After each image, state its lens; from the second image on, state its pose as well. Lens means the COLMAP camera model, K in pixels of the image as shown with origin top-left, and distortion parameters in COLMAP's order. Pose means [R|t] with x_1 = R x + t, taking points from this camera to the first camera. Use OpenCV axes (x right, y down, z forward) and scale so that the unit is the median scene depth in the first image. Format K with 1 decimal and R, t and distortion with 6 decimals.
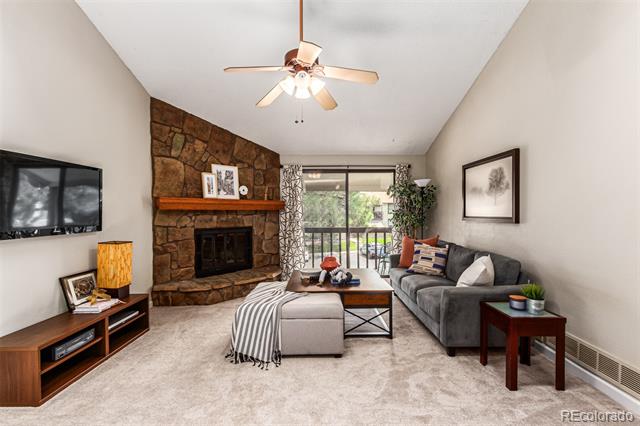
lens RADIAL K [[290.7, 0, 318.1], [0, 290.7, 215.8], [0, 0, 1]] dist [0.006064, -0.000199]
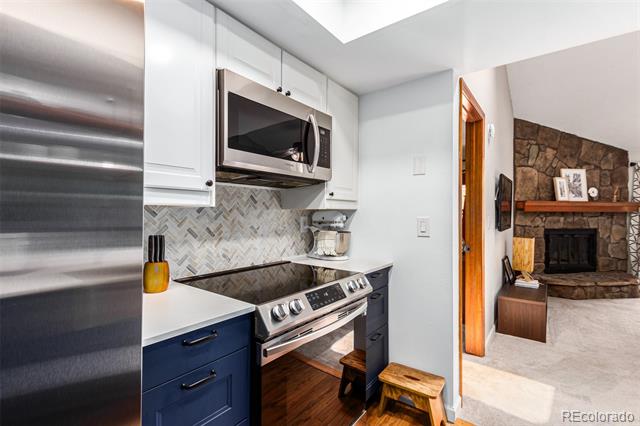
lens RADIAL K [[290.7, 0, 321.3], [0, 290.7, 214.0], [0, 0, 1]] dist [0.006064, -0.000199]
pose [[0.792069, 0.012278, -0.610308, -0.405005], [-0.015279, 0.999883, 0.000287, 0.001369], [0.610240, 0.009098, 0.792164, -0.384616]]
